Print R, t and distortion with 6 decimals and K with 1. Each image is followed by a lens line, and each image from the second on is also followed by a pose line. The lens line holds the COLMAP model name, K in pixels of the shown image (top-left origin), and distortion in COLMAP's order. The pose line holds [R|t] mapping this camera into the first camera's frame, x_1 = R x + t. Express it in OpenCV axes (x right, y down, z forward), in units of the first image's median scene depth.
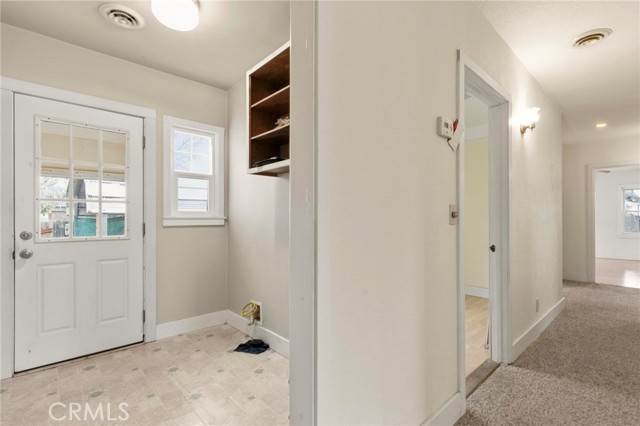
lens RADIAL K [[294.9, 0, 323.2], [0, 294.9, 215.8], [0, 0, 1]] dist [0.004056, -0.000622]
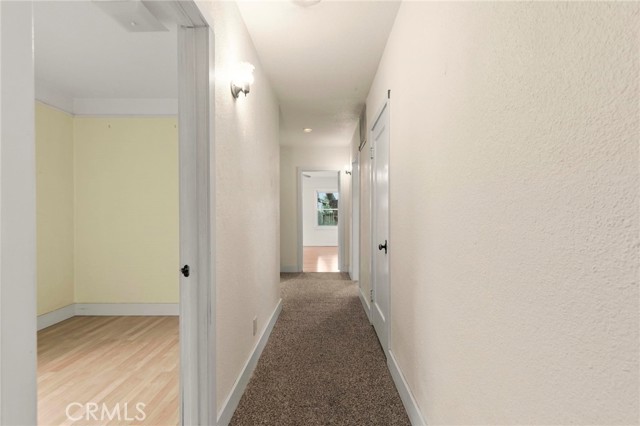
lens RADIAL K [[294.9, 0, 323.2], [0, 294.9, 212.6], [0, 0, 1]] dist [0.004056, -0.000622]
pose [[0.679176, -0.002823, 0.733970, 0.255865], [0.001672, 0.999996, 0.002299, -0.004448], [-0.733974, -0.000334, 0.679178, 0.312131]]
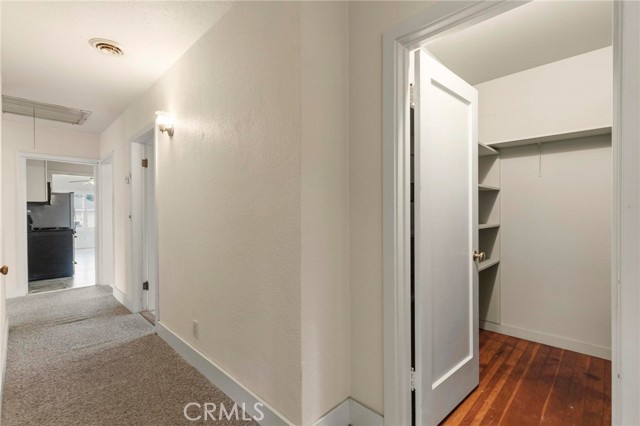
lens RADIAL K [[294.9, 0, 319.9], [0, 294.9, 214.1], [0, 0, 1]] dist [0.004056, -0.000622]
pose [[0.056354, 0.006537, -0.998389, 1.446984], [0.007463, 0.999948, 0.006969, -0.005346], [0.998383, -0.007844, 0.056302, 1.225229]]
